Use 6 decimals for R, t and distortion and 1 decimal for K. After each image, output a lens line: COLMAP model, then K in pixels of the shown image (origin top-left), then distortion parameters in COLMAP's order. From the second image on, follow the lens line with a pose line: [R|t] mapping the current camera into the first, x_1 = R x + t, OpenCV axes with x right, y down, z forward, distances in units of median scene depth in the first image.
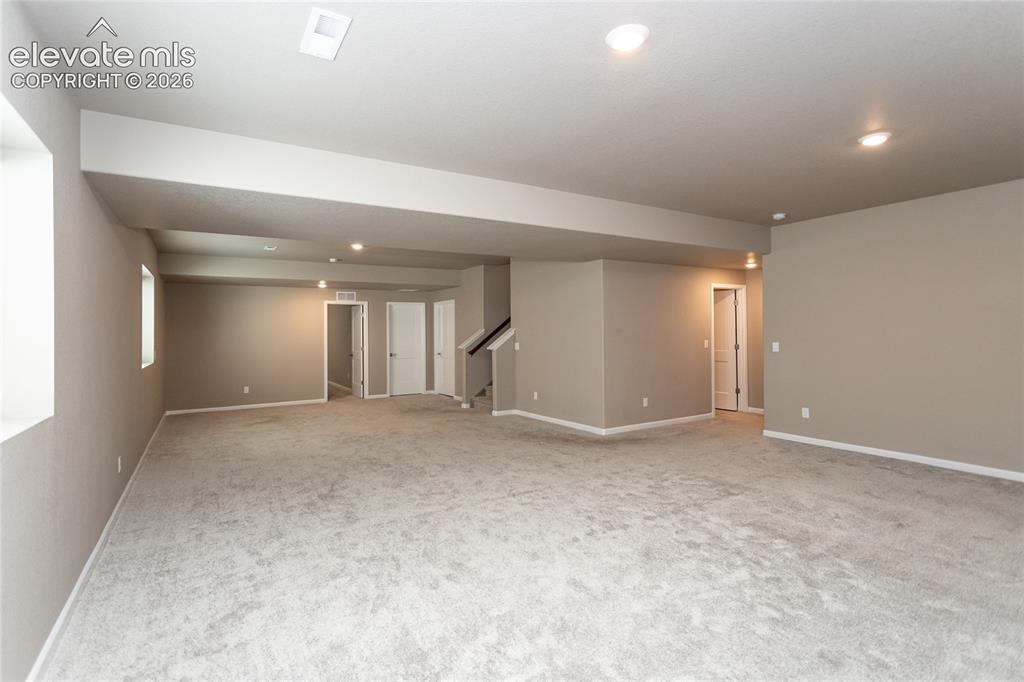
lens RADIAL K [[513.5, 0, 507.6], [0, 513.5, 333.3], [0, 0, 1]] dist [0.000600, 0.000952]
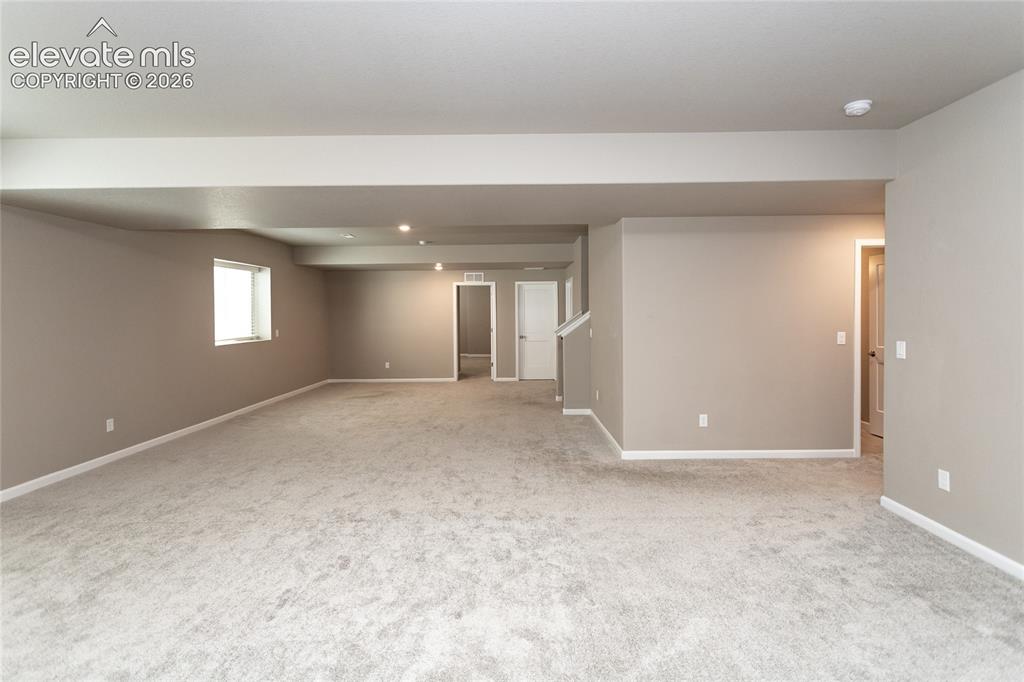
lens RADIAL K [[513.5, 0, 507.6], [0, 513.5, 333.3], [0, 0, 1]] dist [0.000600, 0.000952]
pose [[0.845257, 0.026360, -0.533709, 0.280731], [-0.001706, 0.998911, 0.046636, -0.010169], [0.534357, -0.038509, 0.844381, 0.192342]]
